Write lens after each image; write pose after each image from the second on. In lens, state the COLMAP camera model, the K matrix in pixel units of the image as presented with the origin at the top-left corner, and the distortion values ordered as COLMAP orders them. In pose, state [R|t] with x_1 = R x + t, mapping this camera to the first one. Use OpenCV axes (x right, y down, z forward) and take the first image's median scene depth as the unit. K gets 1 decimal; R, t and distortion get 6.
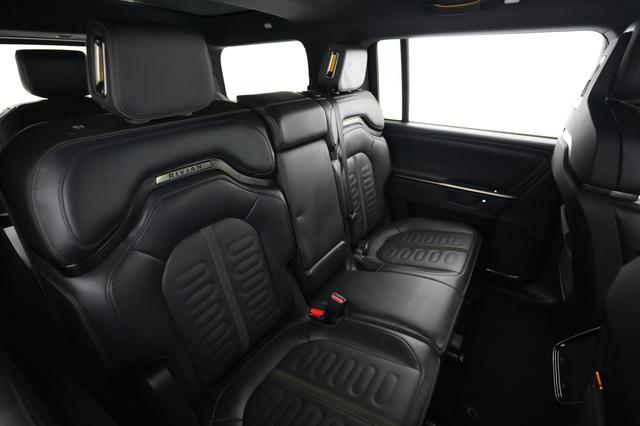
lens RADIAL K [[317.5, 0, 320.0], [0, 317.5, 213.0], [0, 0, 1]] dist [-0.000761, -0.000353]
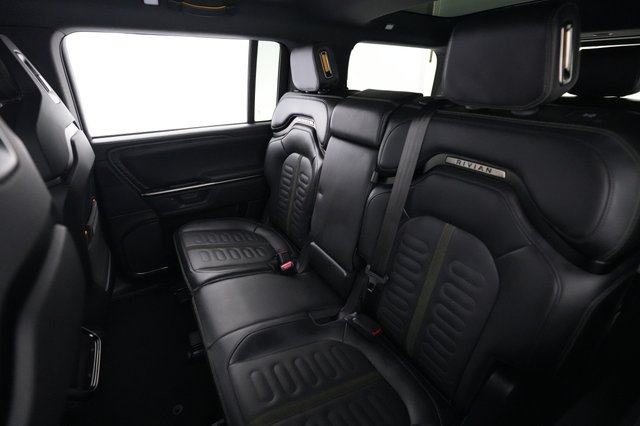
lens RADIAL K [[317.5, 0, 320.0], [0, 317.5, 213.0], [0, 0, 1]] dist [-0.000761, -0.000353]
pose [[-0.479924, 0.371204, -0.794910, 0.610923], [-0.325652, 0.765966, 0.554299, -0.401580], [0.814631, 0.524885, -0.246722, 0.925224]]
